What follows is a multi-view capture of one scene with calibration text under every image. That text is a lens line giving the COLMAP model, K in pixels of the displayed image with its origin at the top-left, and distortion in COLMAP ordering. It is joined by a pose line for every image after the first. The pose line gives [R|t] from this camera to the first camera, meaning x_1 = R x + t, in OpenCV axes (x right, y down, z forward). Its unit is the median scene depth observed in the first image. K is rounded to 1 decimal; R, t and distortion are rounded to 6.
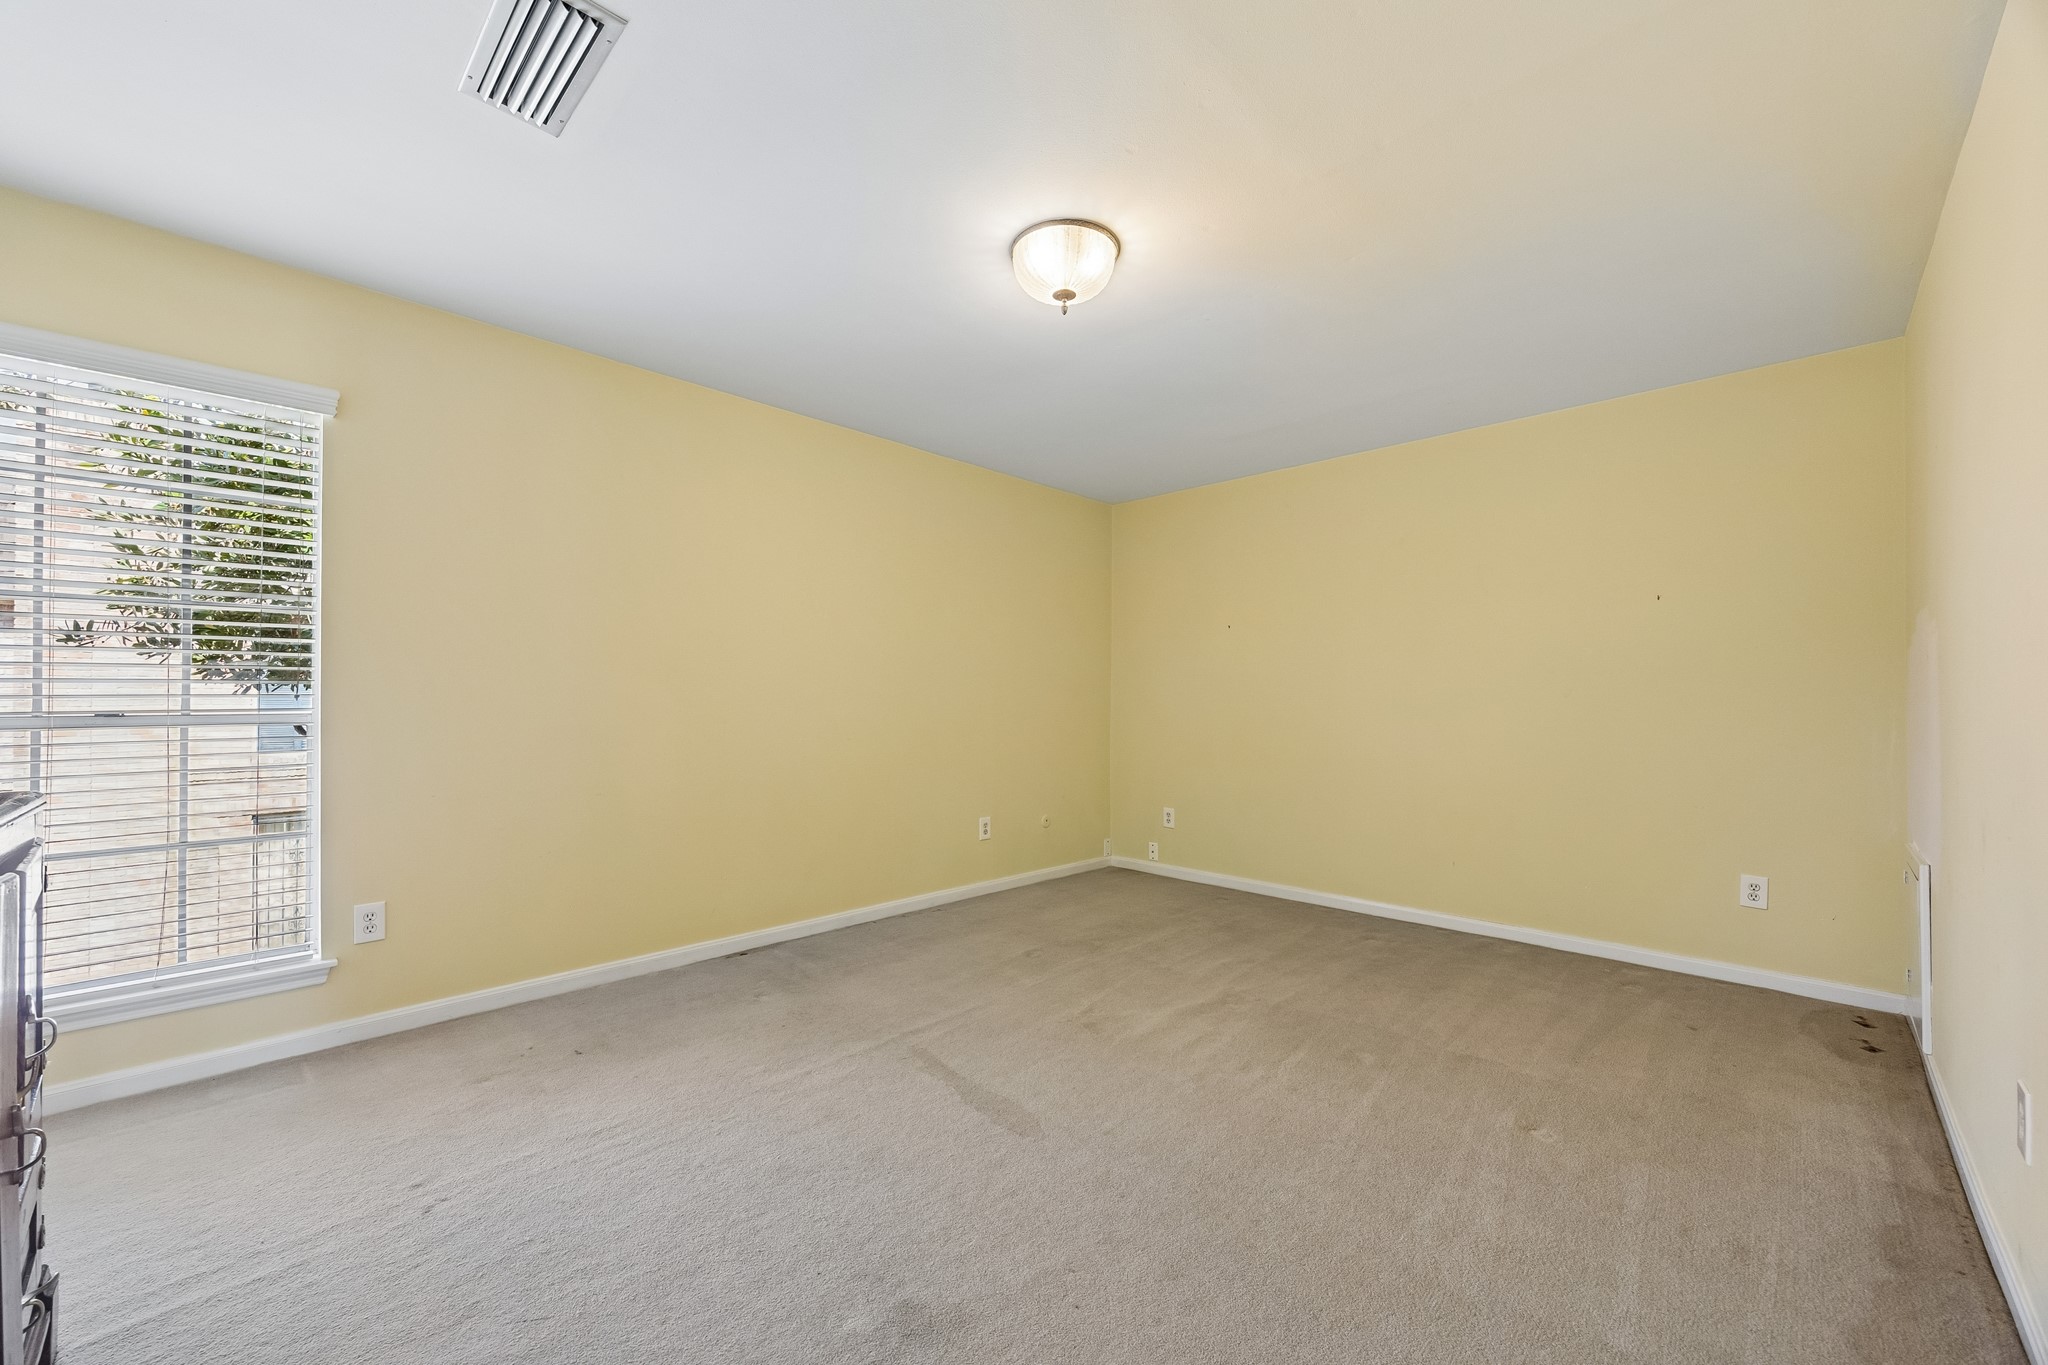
lens RADIAL K [[797.1, 0, 1027.6], [0, 797.1, 686.7], [0, 0, 1]] dist [0.003612, -0.000360]
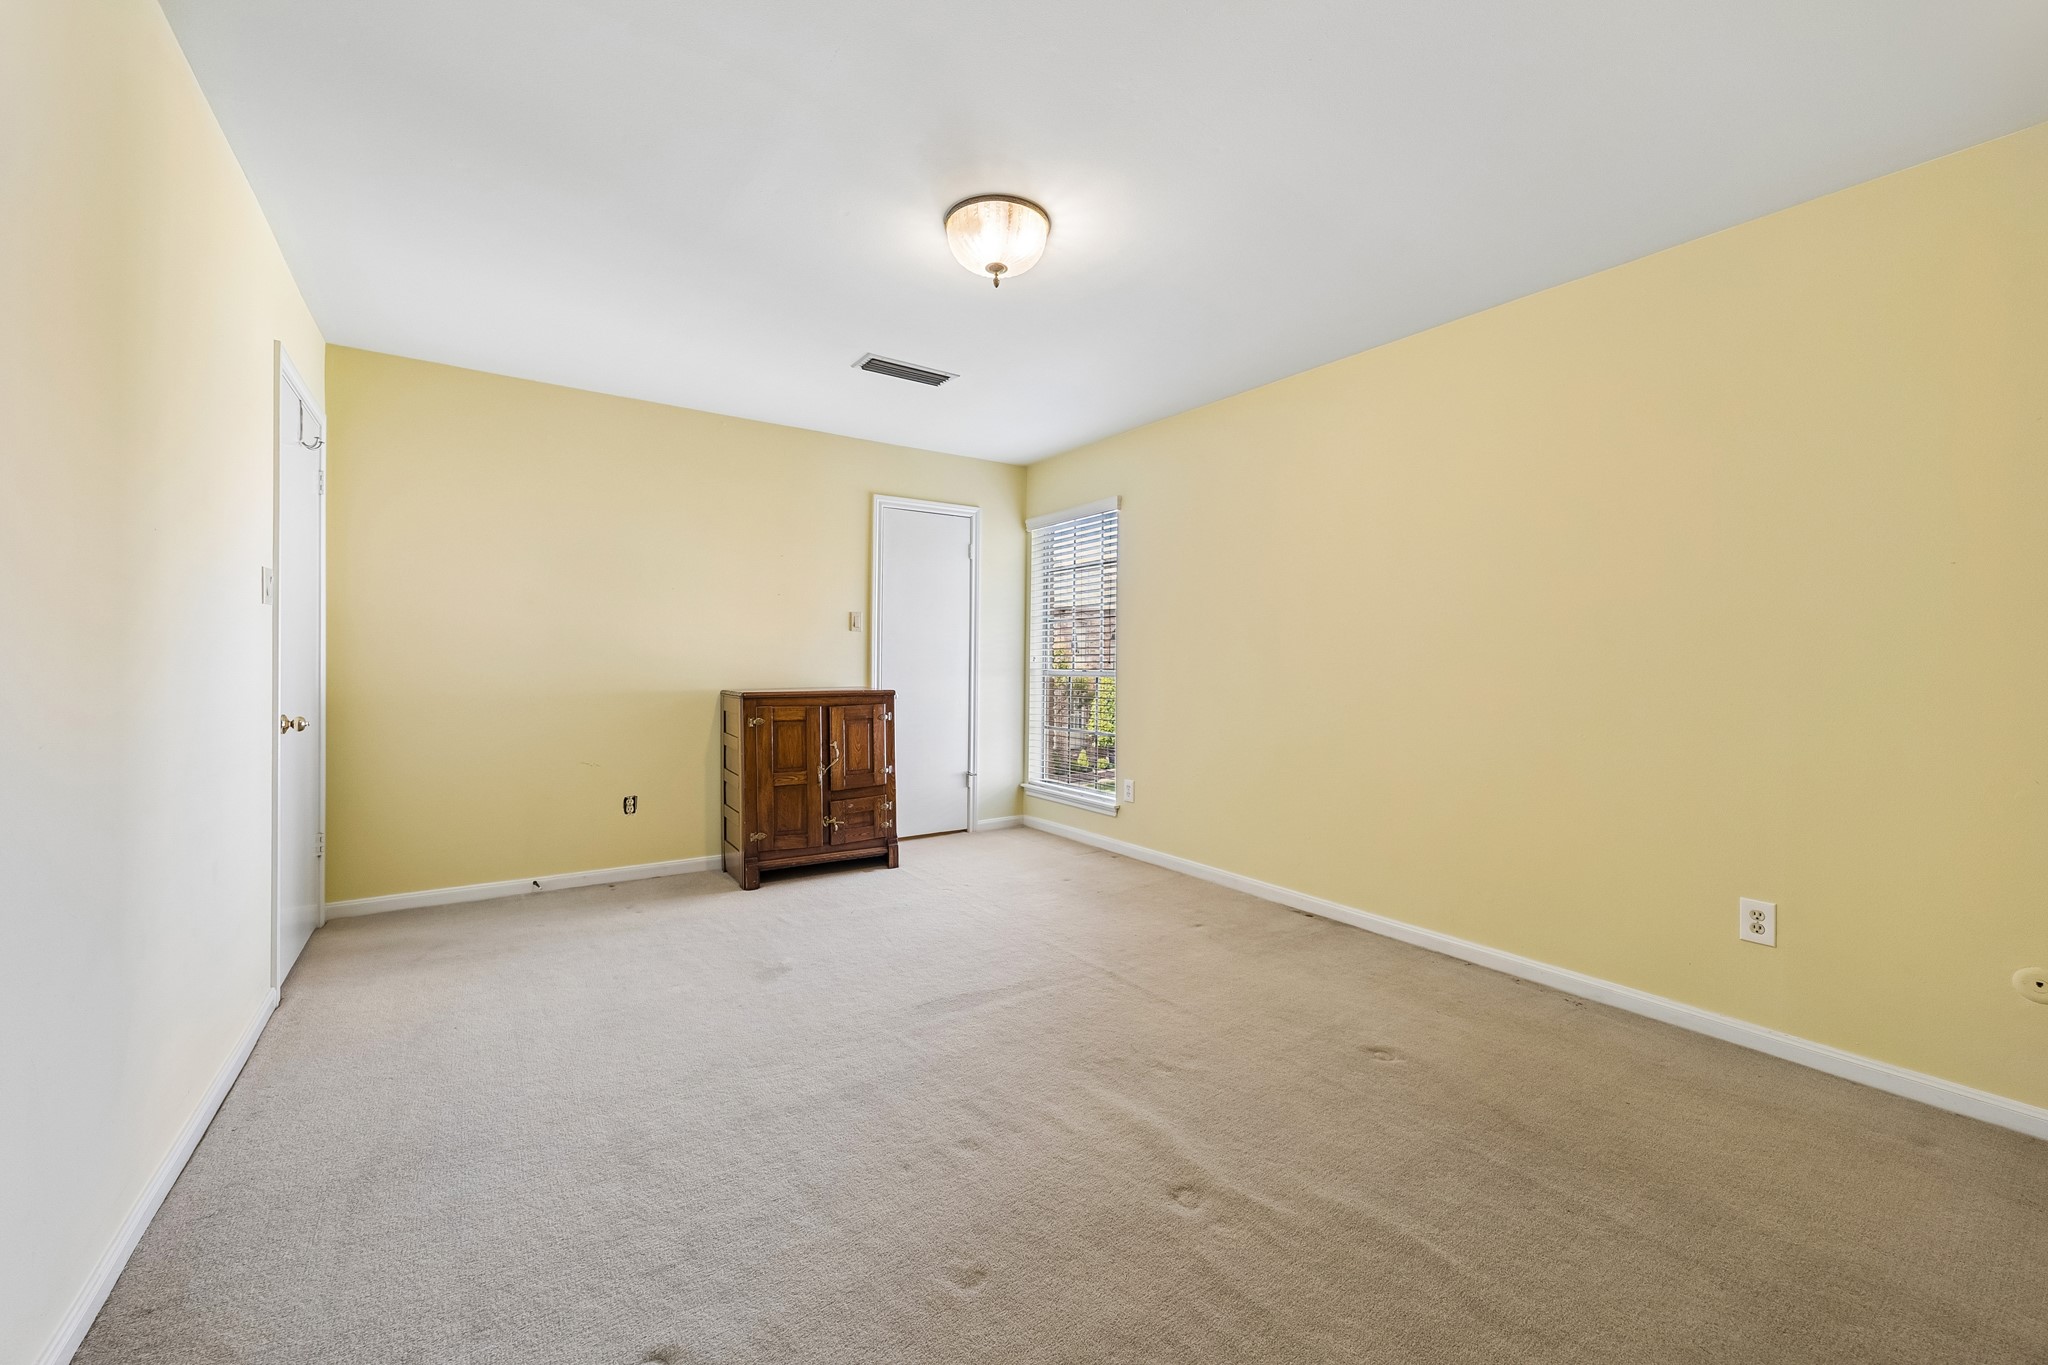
lens RADIAL K [[797.1, 0, 1027.4], [0, 797.1, 673.7], [0, 0, 1]] dist [0.003612, -0.000360]
pose [[-0.195997, 0.006440, -0.980583, 0.667485], [0.003196, 0.999977, 0.005928, 0.018985], [0.980599, -0.001972, -0.196013, 0.800370]]
